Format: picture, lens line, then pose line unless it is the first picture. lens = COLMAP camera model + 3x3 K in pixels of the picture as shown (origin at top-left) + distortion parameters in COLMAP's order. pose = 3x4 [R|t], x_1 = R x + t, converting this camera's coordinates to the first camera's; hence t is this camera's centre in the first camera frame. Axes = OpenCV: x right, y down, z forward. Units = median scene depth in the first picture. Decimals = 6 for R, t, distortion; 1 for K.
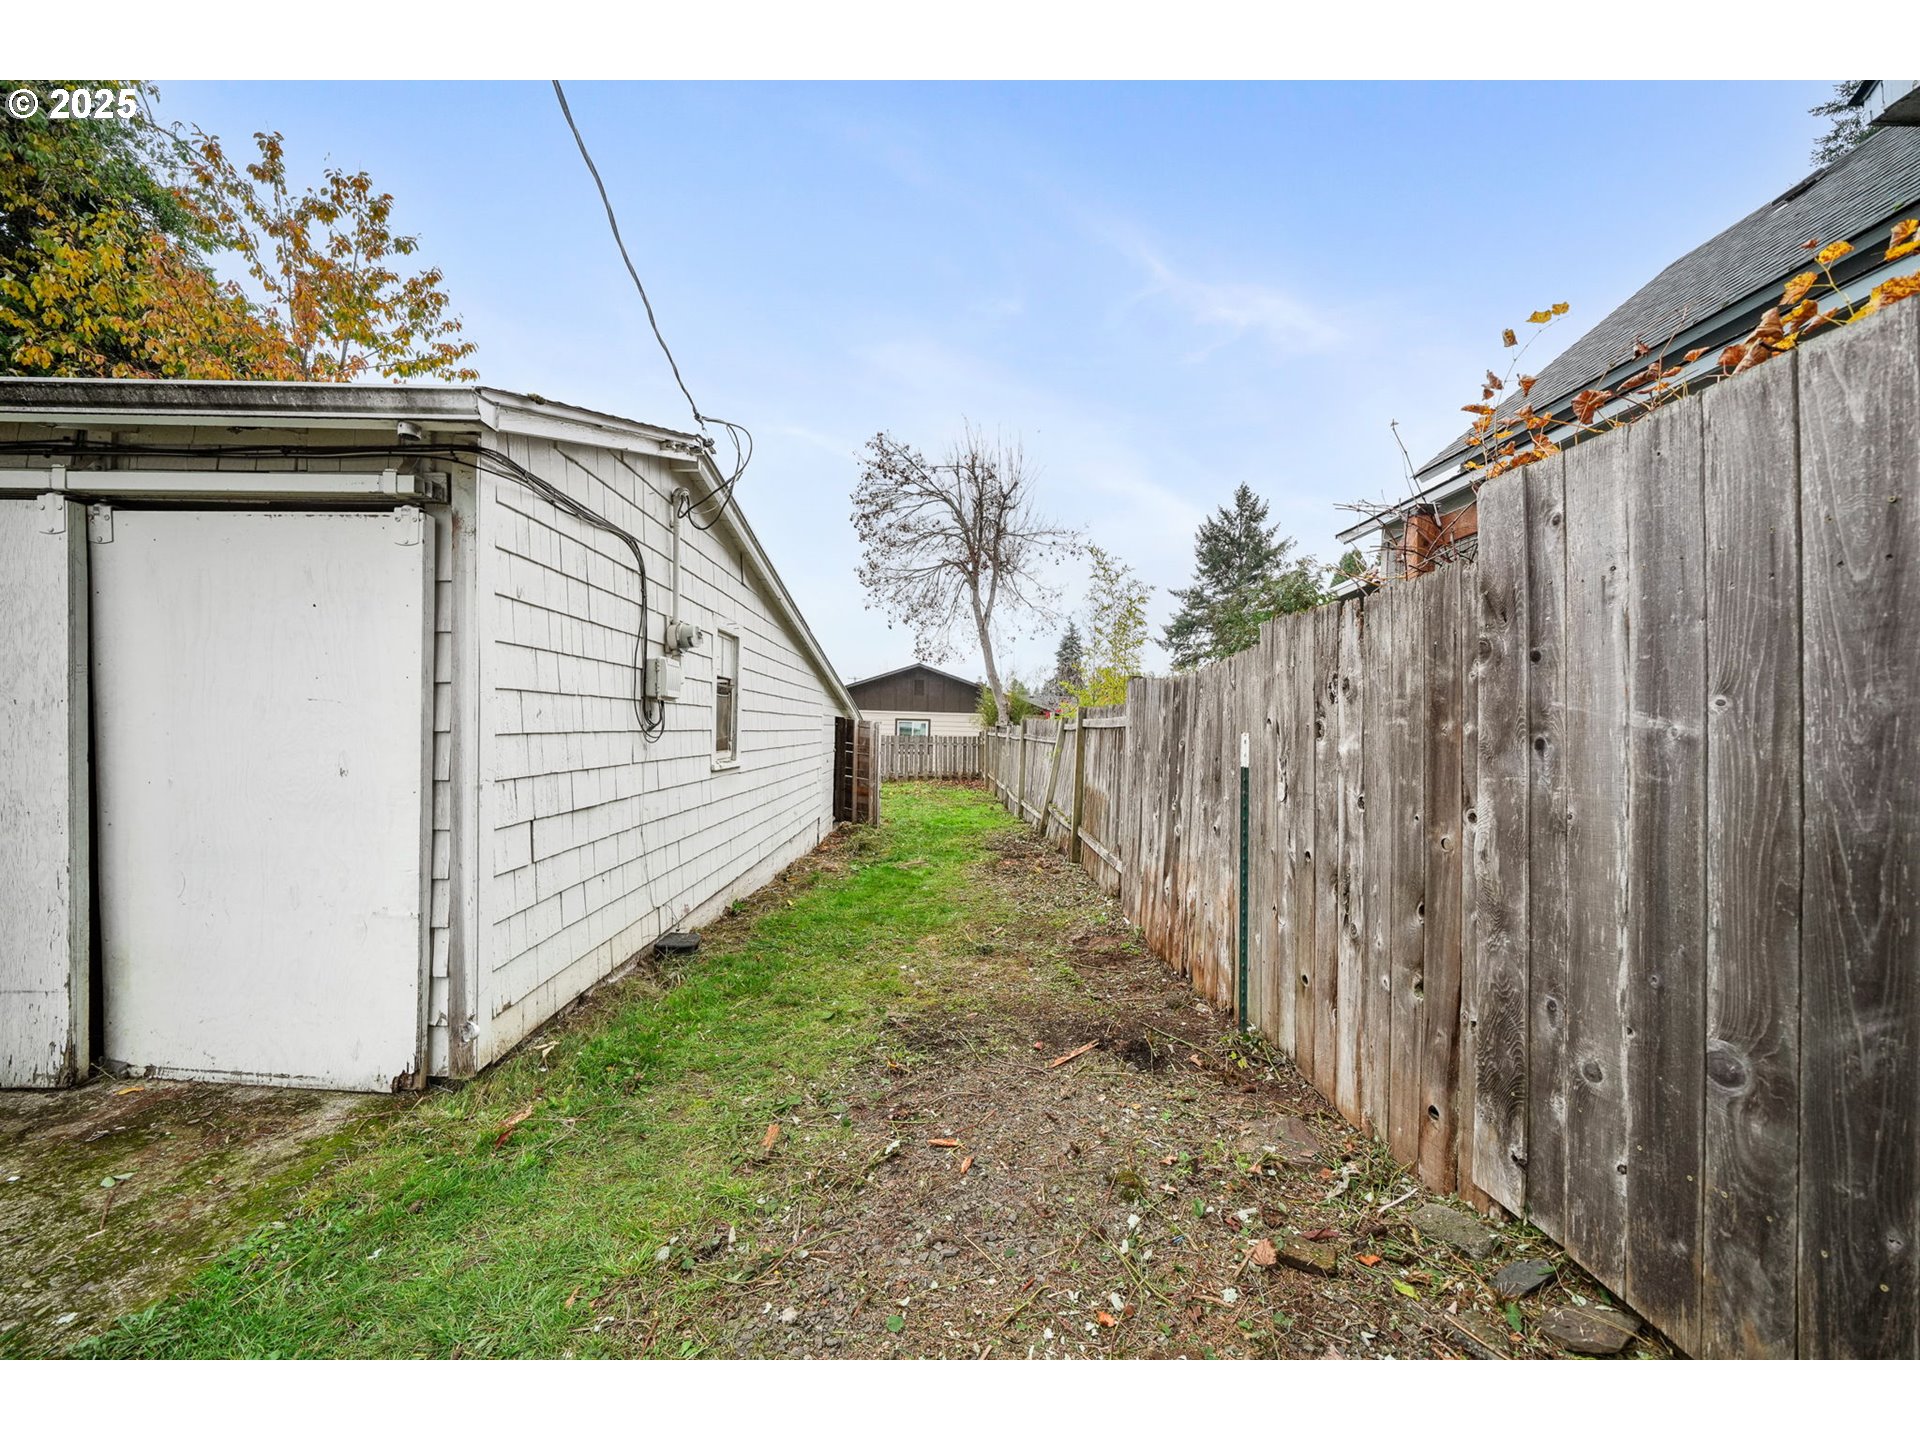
lens RADIAL K [[667.7, 0, 945.8], [0, 667.7, 728.7], [0, 0, 1]] dist [-0.006262, 0.000047]
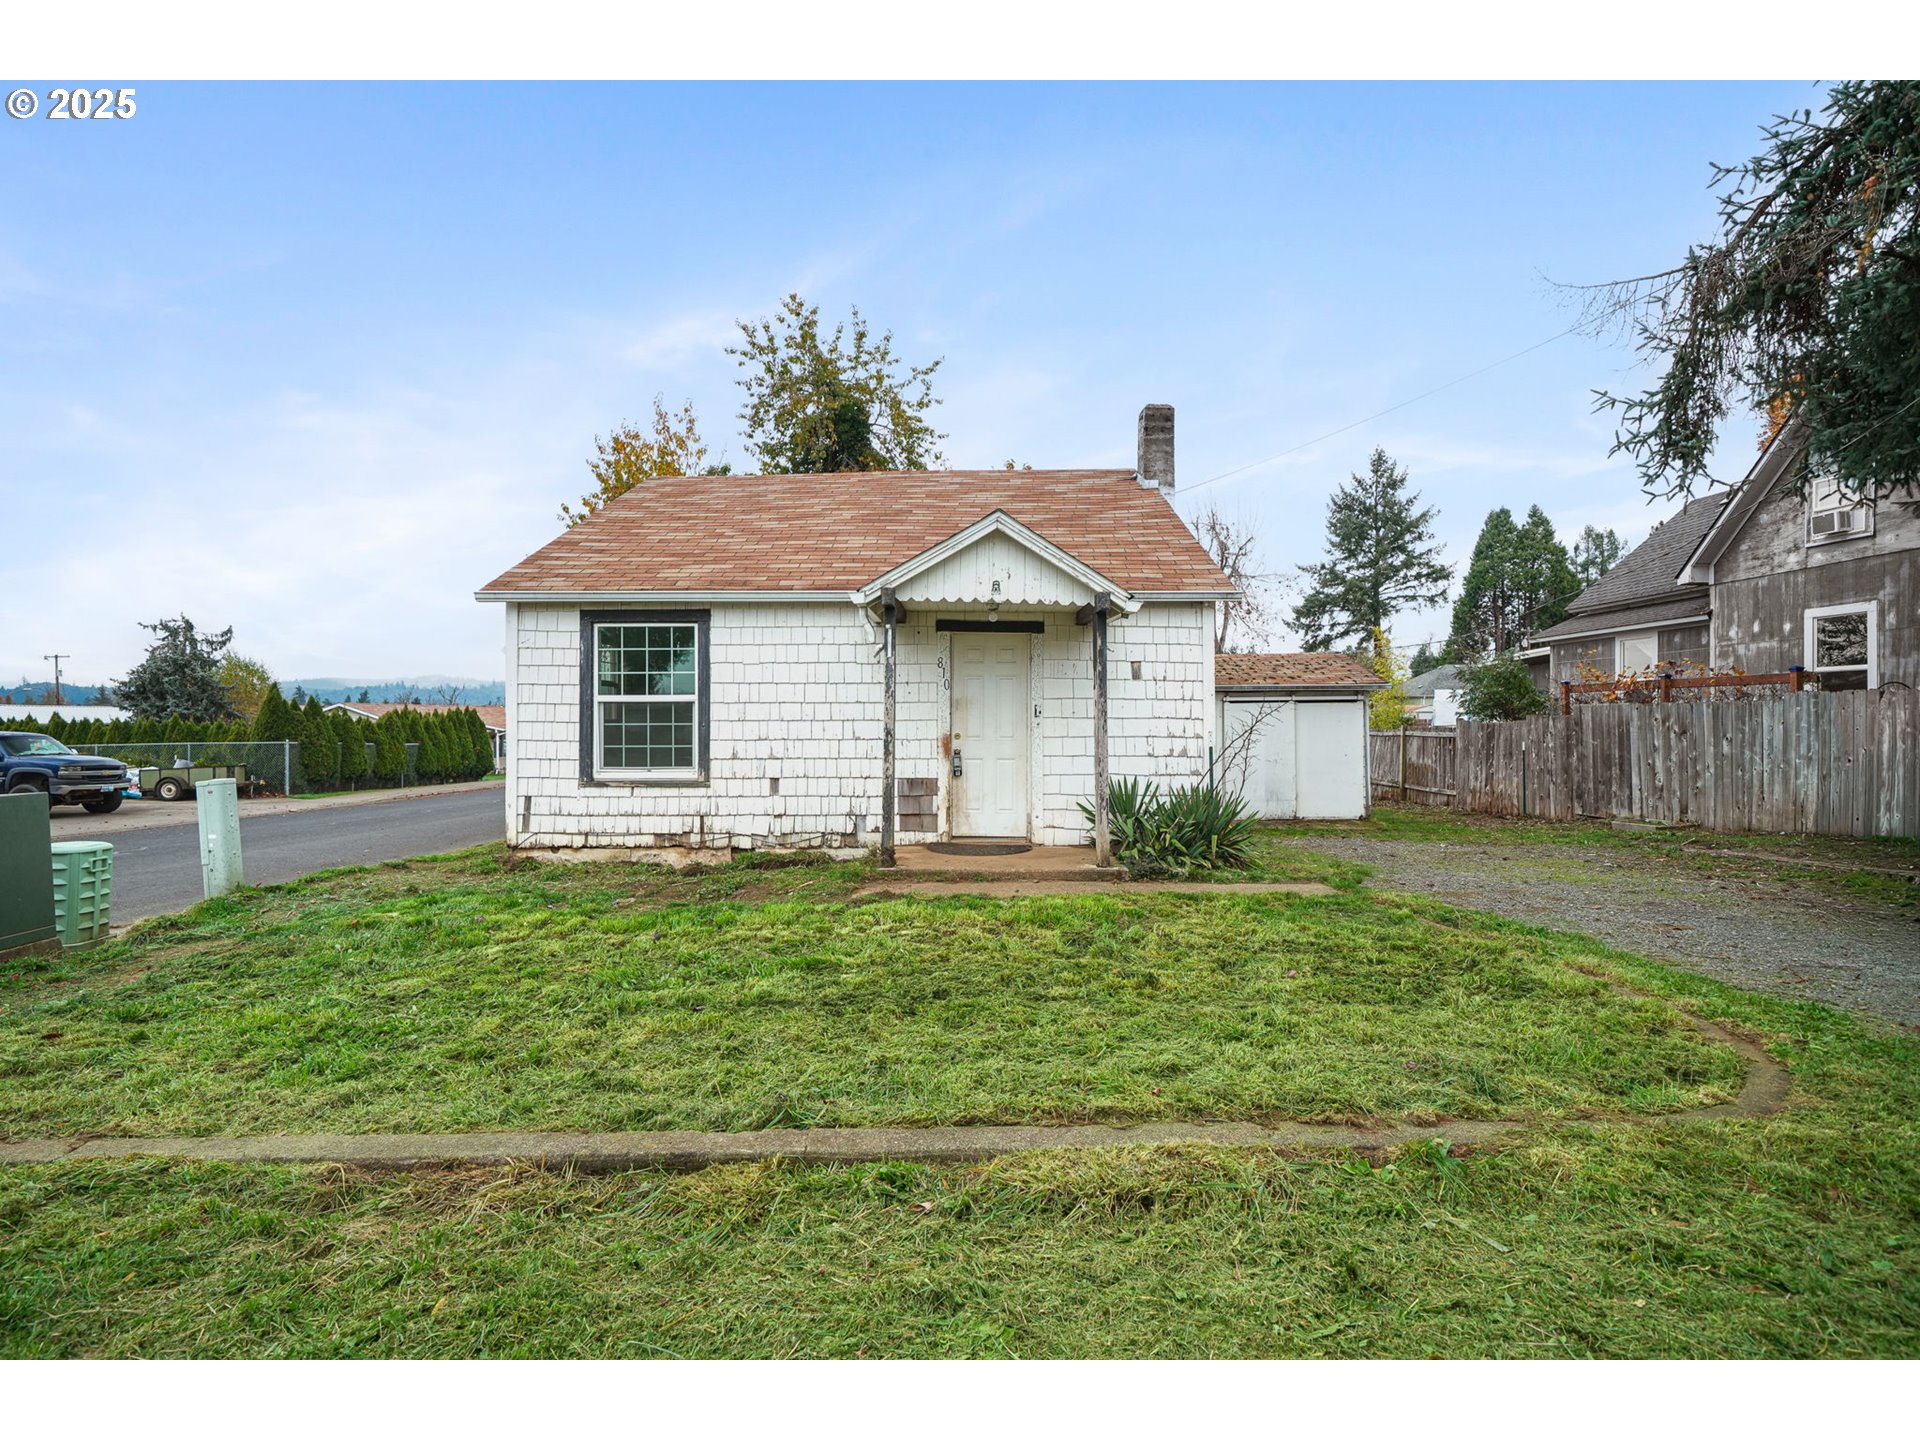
lens RADIAL K [[891.3, 0, 935.4], [0, 891.3, 718.5], [0, 0, 1]] dist [-0.004607, 0.001273]
pose [[0.999692, -0.021525, -0.012393, -0.152477], [0.021508, 0.999768, -0.001437, -0.010176], [0.012421, 0.001170, 0.999922, -0.222562]]
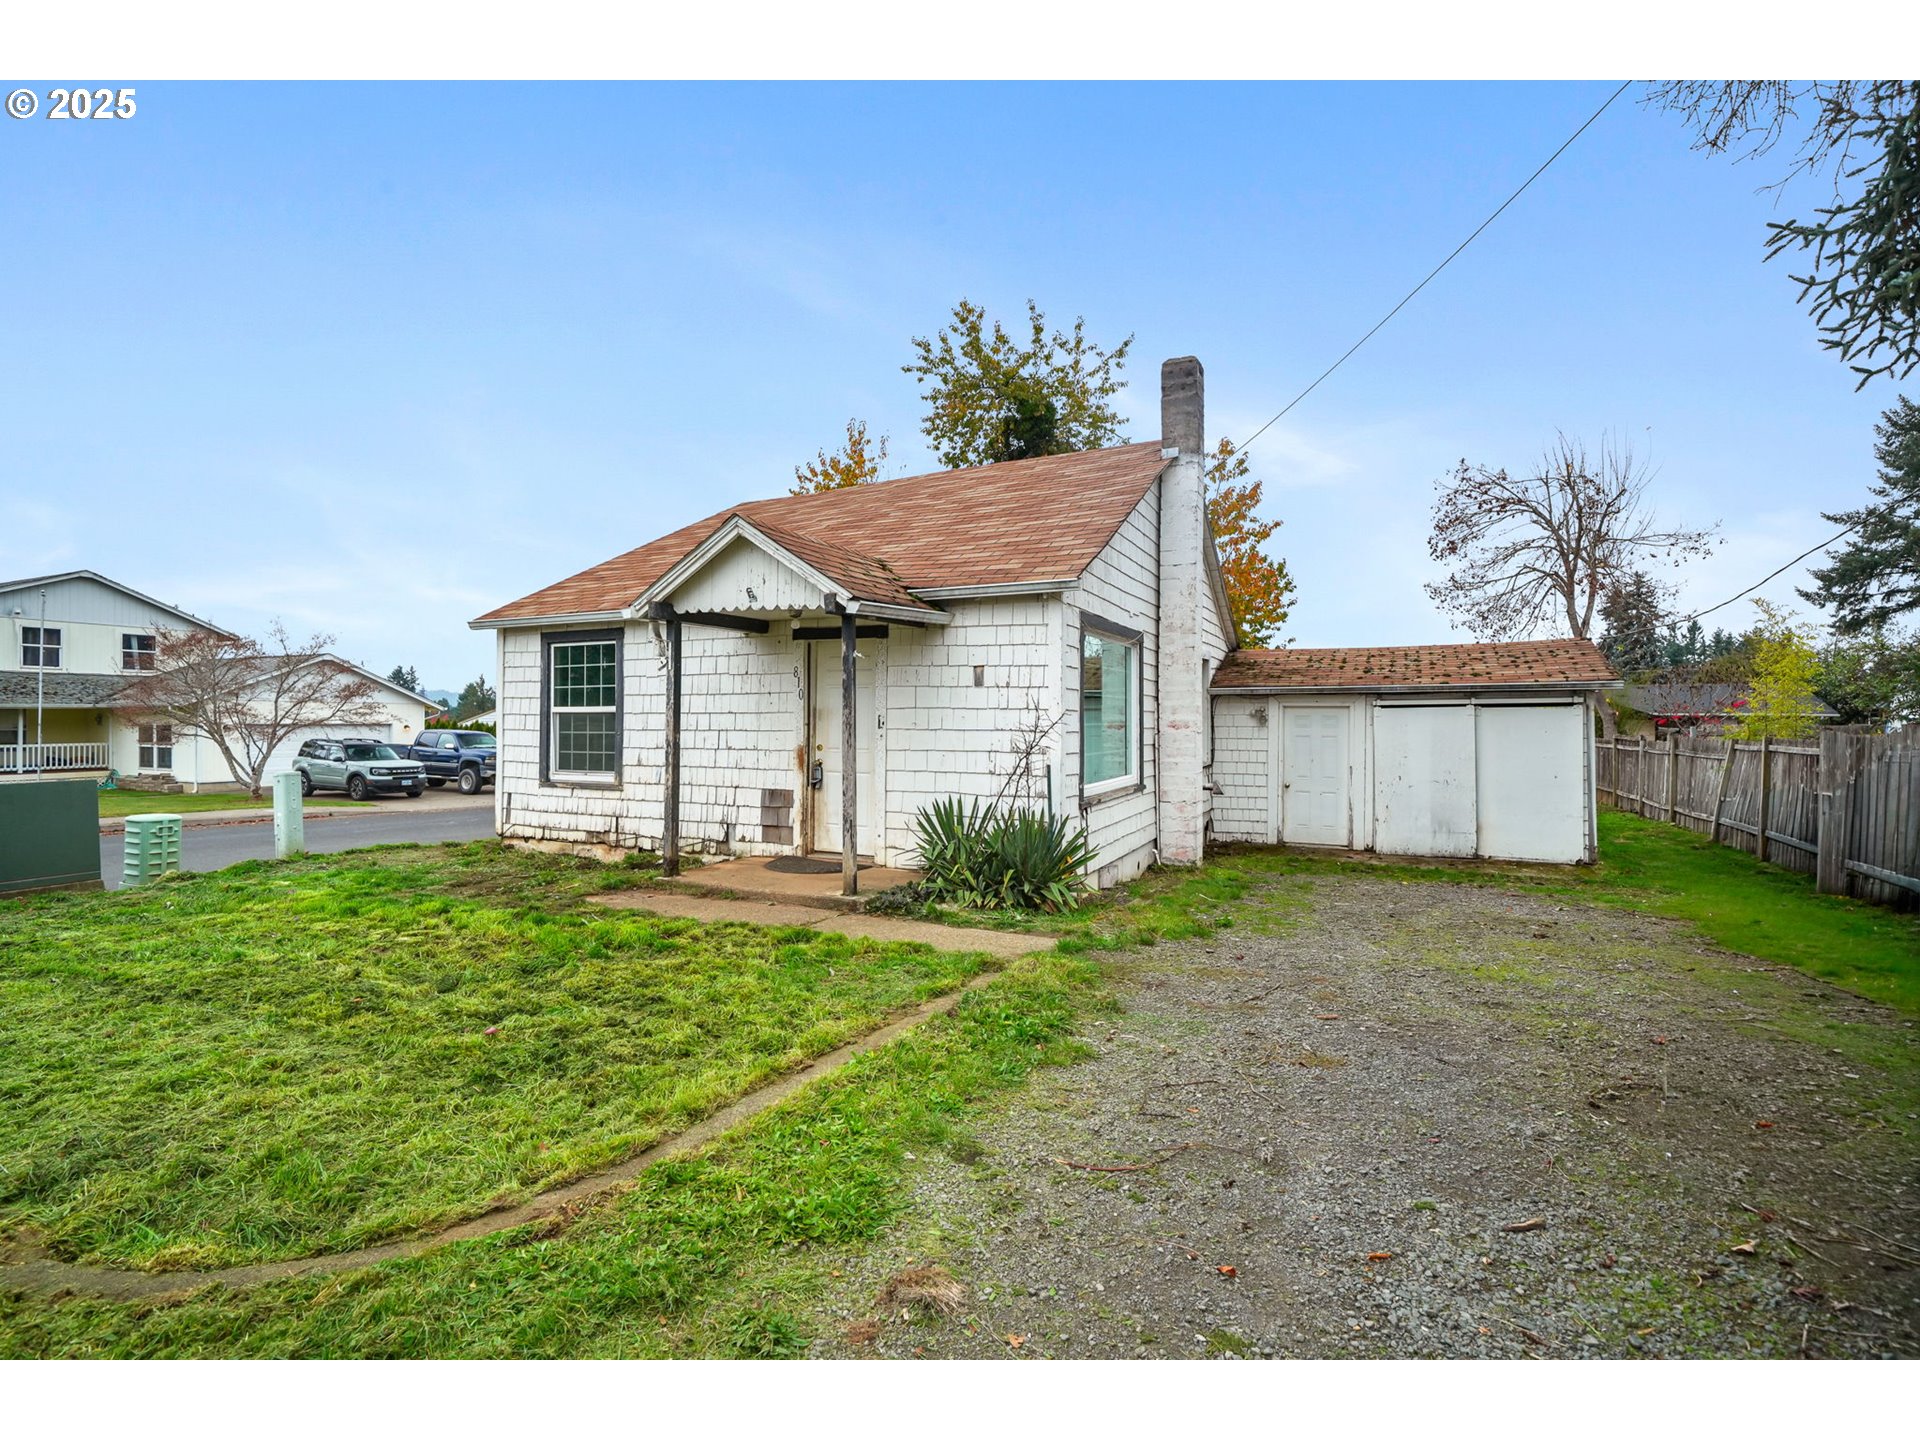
lens RADIAL K [[891.3, 0, 935.4], [0, 891.3, 718.5], [0, 0, 1]] dist [-0.004607, 0.001273]
pose [[0.894859, -0.020514, -0.445877, -0.069740], [0.016730, 0.999783, -0.012420, -0.009924], [0.446035, 0.003655, 0.895008, -0.194090]]
